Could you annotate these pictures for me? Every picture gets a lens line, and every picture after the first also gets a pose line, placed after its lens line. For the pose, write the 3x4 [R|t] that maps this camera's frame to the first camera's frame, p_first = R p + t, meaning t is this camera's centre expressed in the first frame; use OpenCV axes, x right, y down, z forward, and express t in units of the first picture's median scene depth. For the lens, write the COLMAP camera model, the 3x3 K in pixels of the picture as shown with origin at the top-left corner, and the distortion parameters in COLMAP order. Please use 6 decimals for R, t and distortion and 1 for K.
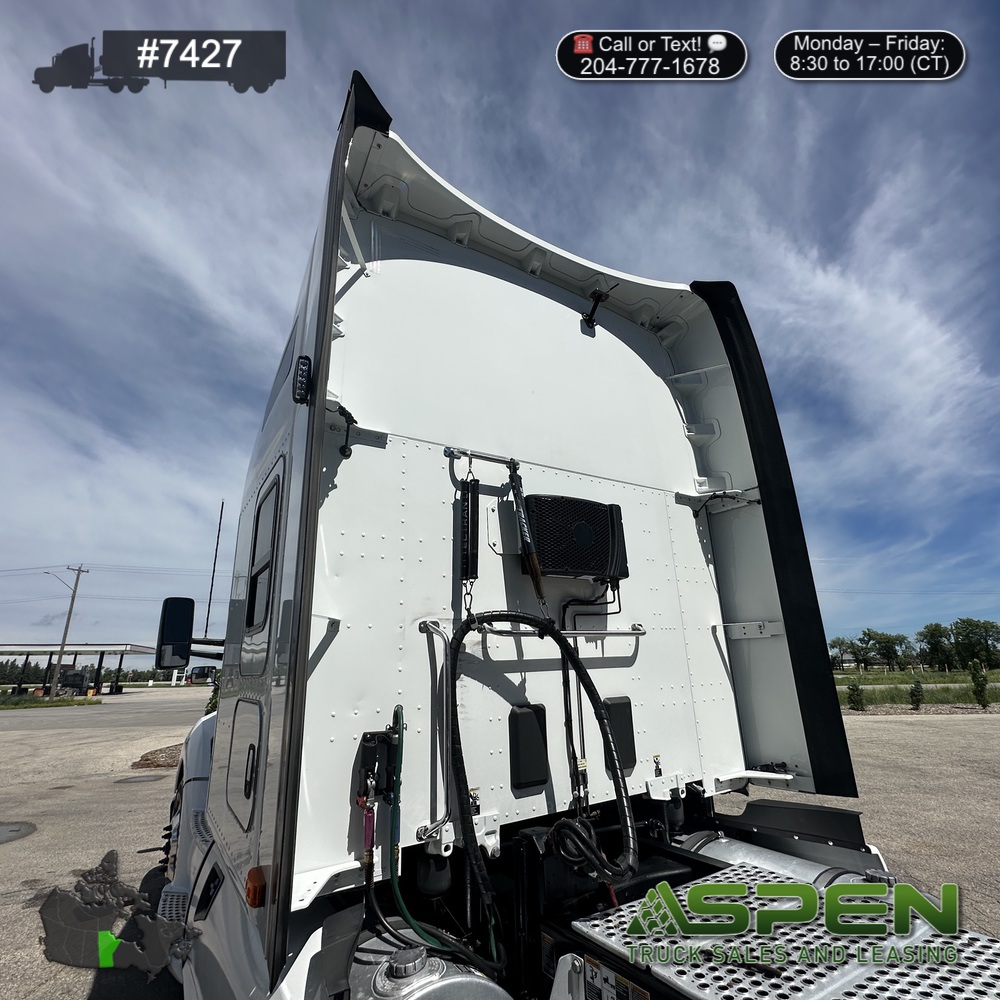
lens RADIAL K [[529.5, 0, 500.0], [0, 529.5, 500.0], [0, 0, 1]] dist [0.000169, -0.001560]
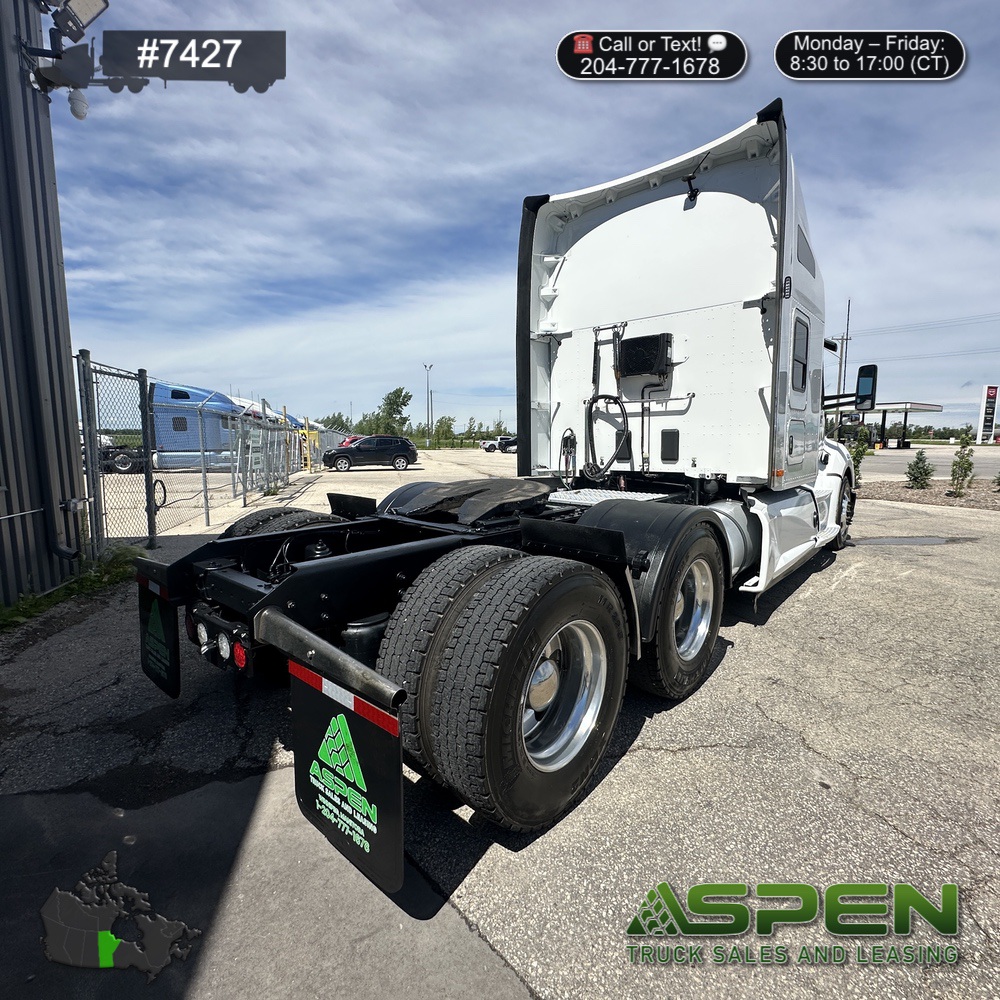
lens RADIAL K [[529.5, 0, 500.0], [0, 529.5, 500.0], [0, 0, 1]] dist [0.000169, -0.001560]
pose [[0.278407, 0.138114, -0.950481, 2.124178], [0.286259, 0.932700, 0.219378, -0.018803], [0.916813, -0.333160, 0.220134, -0.175537]]
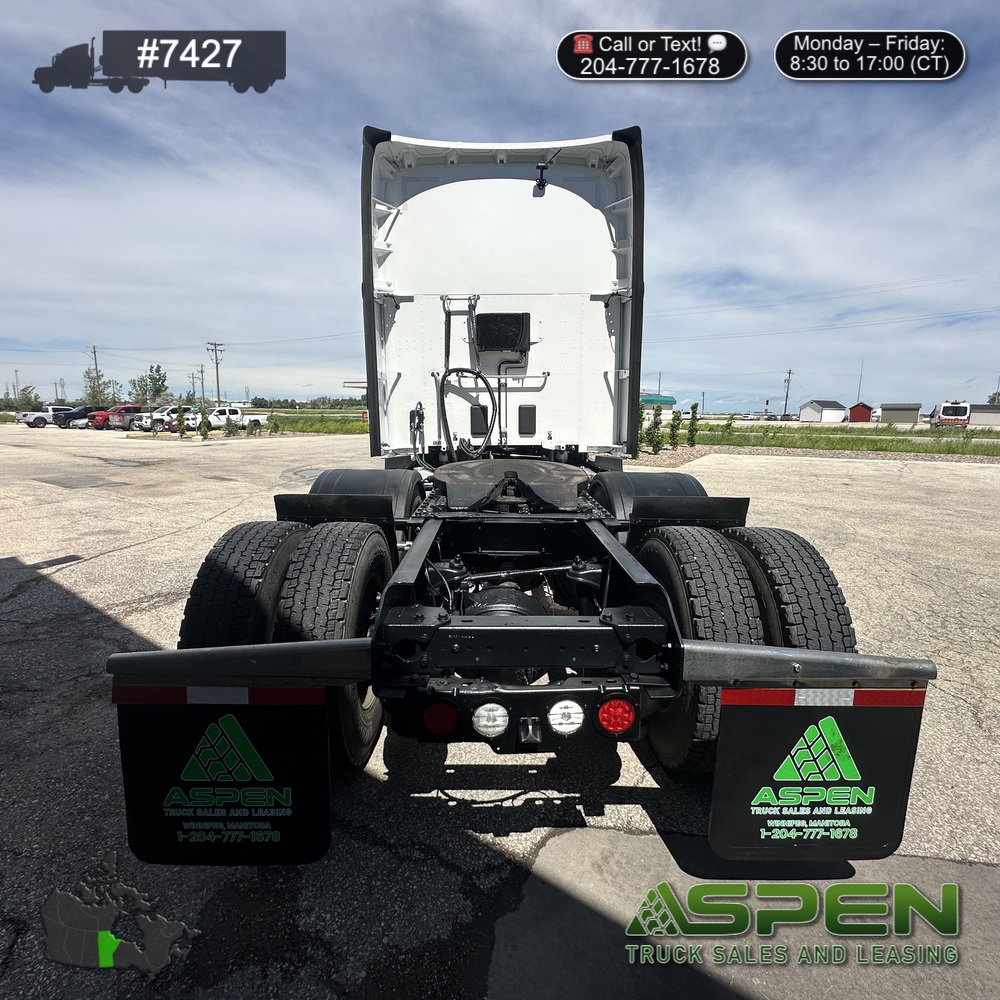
lens RADIAL K [[529.5, 0, 500.0], [0, 529.5, 500.0], [0, 0, 1]] dist [0.000169, -0.001560]
pose [[0.847734, 0.118806, -0.516946, 1.366725], [0.134978, 0.894190, 0.426855, -0.245699], [0.512960, -0.431636, 0.741999, -0.920302]]
